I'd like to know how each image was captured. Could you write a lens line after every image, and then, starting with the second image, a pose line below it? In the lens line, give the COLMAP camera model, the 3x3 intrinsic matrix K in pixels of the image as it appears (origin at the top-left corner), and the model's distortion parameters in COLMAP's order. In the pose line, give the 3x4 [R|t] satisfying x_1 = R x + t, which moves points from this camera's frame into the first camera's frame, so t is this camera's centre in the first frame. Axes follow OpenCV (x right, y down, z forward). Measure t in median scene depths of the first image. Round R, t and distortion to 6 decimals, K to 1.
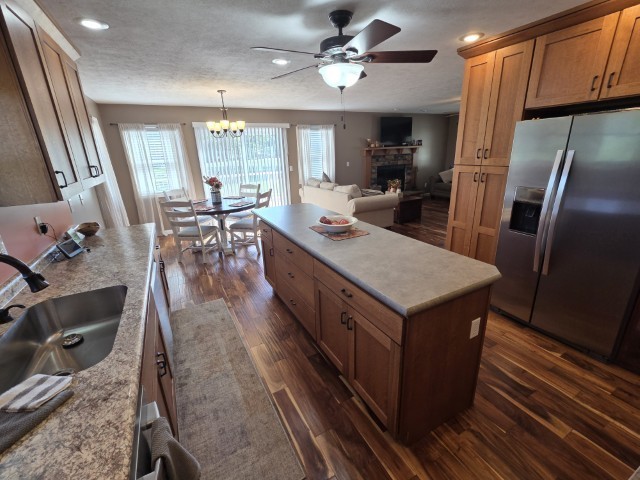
lens RADIAL K [[281.0, 0, 320.0], [0, 281.0, 240.0], [0, 0, 1]] dist [0.000577, 0.000474]
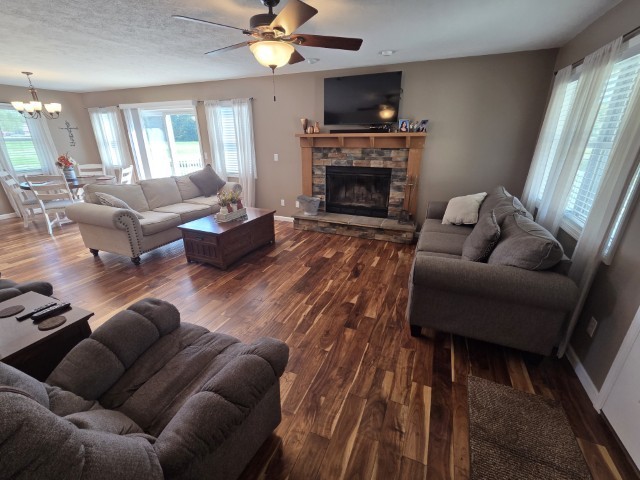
lens RADIAL K [[281.0, 0, 320.0], [0, 281.0, 240.0], [0, 0, 1]] dist [0.000577, 0.000474]
pose [[0.633975, 0.300236, -0.712695, 0.677644], [-0.256548, 0.951027, 0.172426, -0.217129], [0.729561, 0.073527, 0.679952, 0.612302]]
